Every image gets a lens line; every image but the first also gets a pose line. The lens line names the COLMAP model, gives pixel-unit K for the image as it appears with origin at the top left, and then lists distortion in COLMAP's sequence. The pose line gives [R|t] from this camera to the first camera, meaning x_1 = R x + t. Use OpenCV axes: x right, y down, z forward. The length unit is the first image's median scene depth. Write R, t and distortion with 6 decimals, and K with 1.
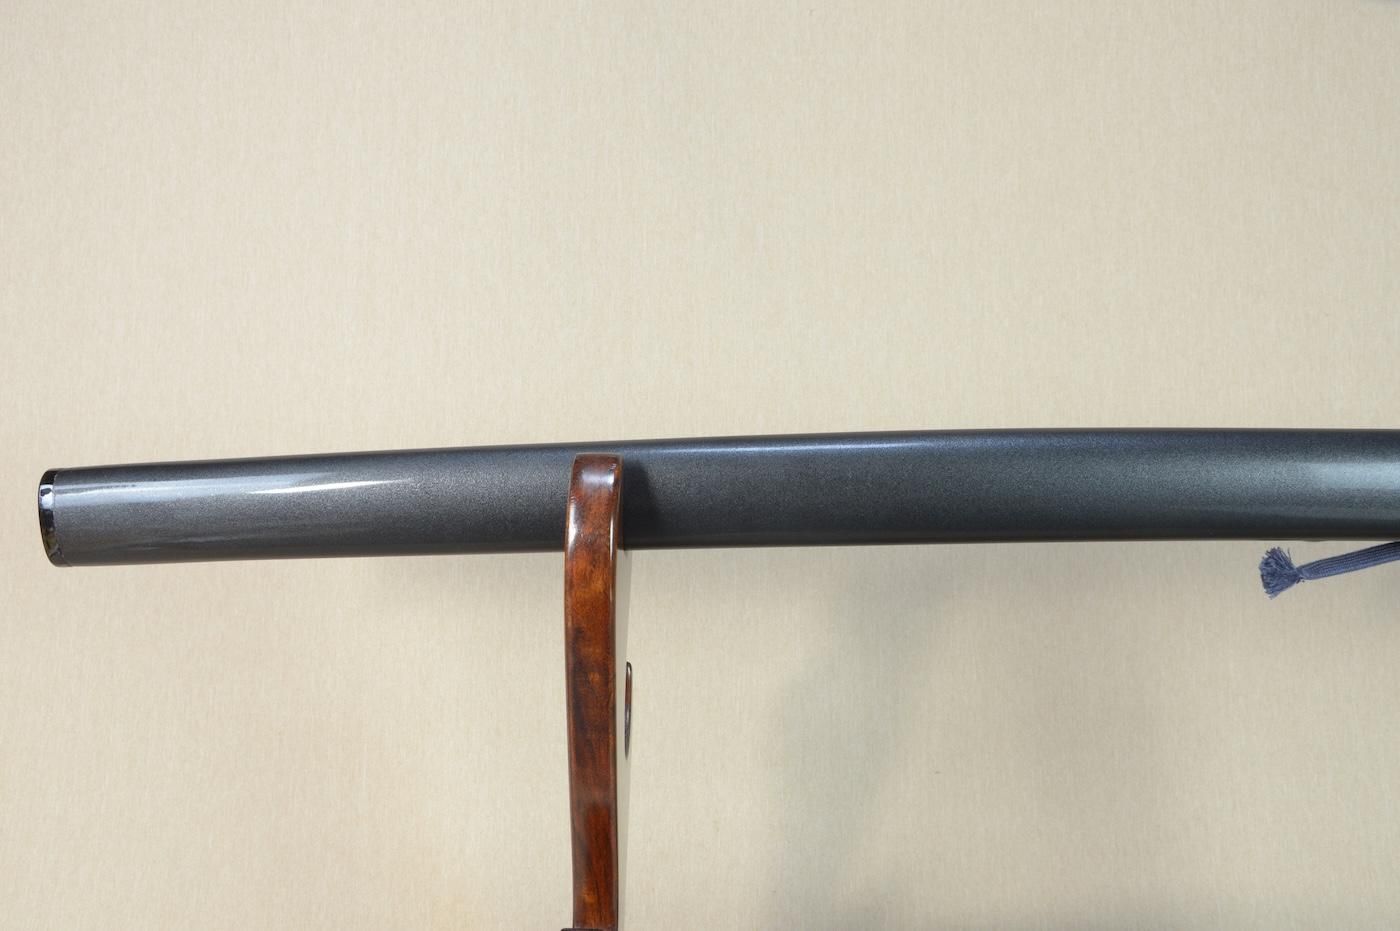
lens RADIAL K [[1167.0, 0, 700.0], [0, 1167.0, 465.5], [0, 0, 1]] dist [-0.188829, 0.151014]
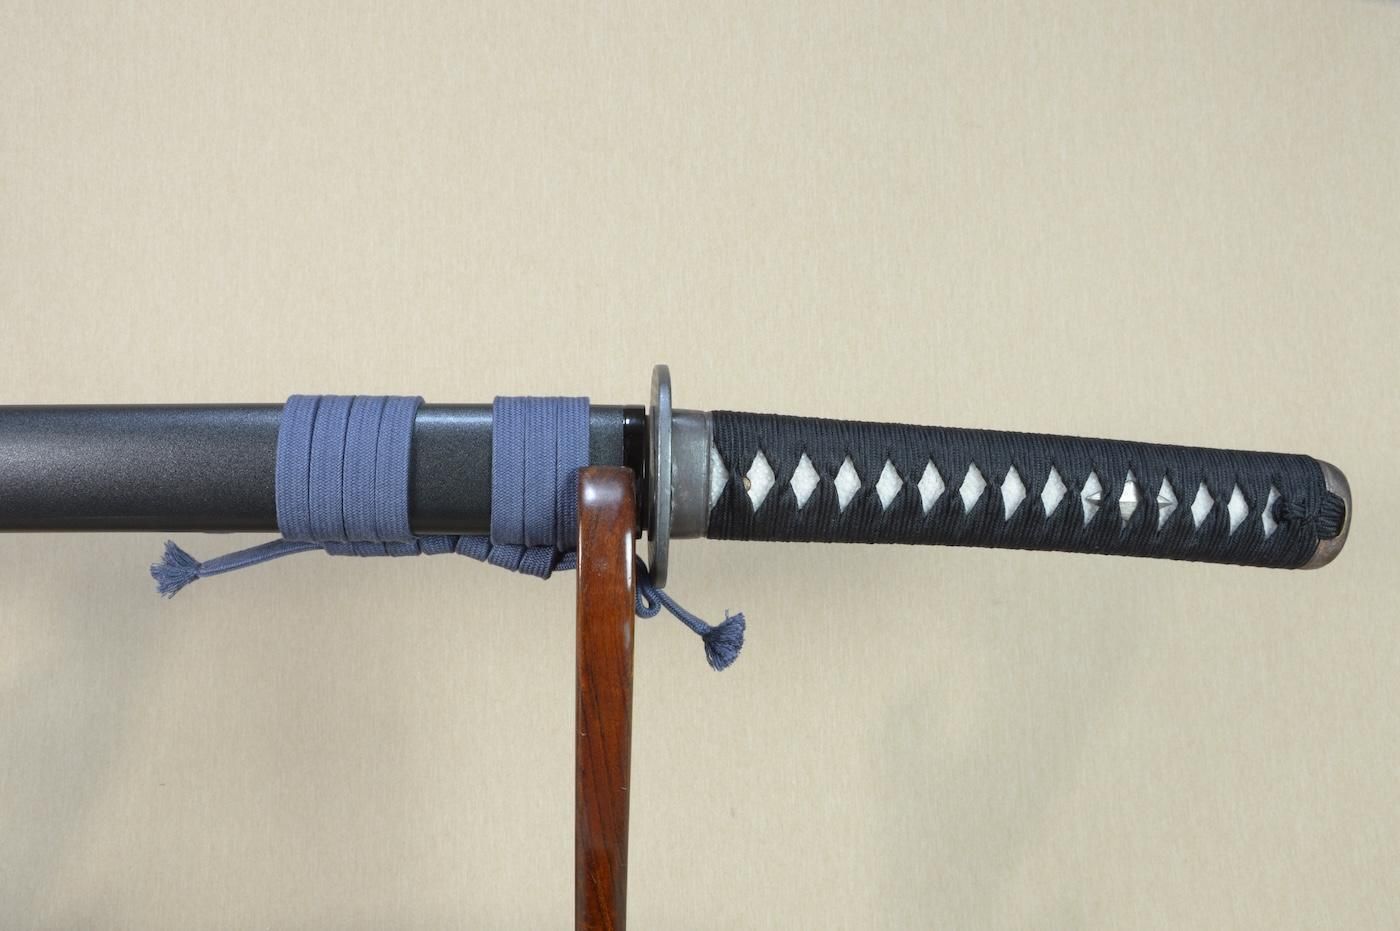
lens RADIAL K [[1171.9, 0, 704.5], [0, 1171.9, 462.0], [0, 0, 1]] dist [-0.186625, 0.149889]
pose [[0.991365, -0.013522, 0.130434, 0.528116], [0.013313, 0.999908, 0.002475, 0.009090], [-0.130455, -0.000717, 0.991454, 0.037000]]
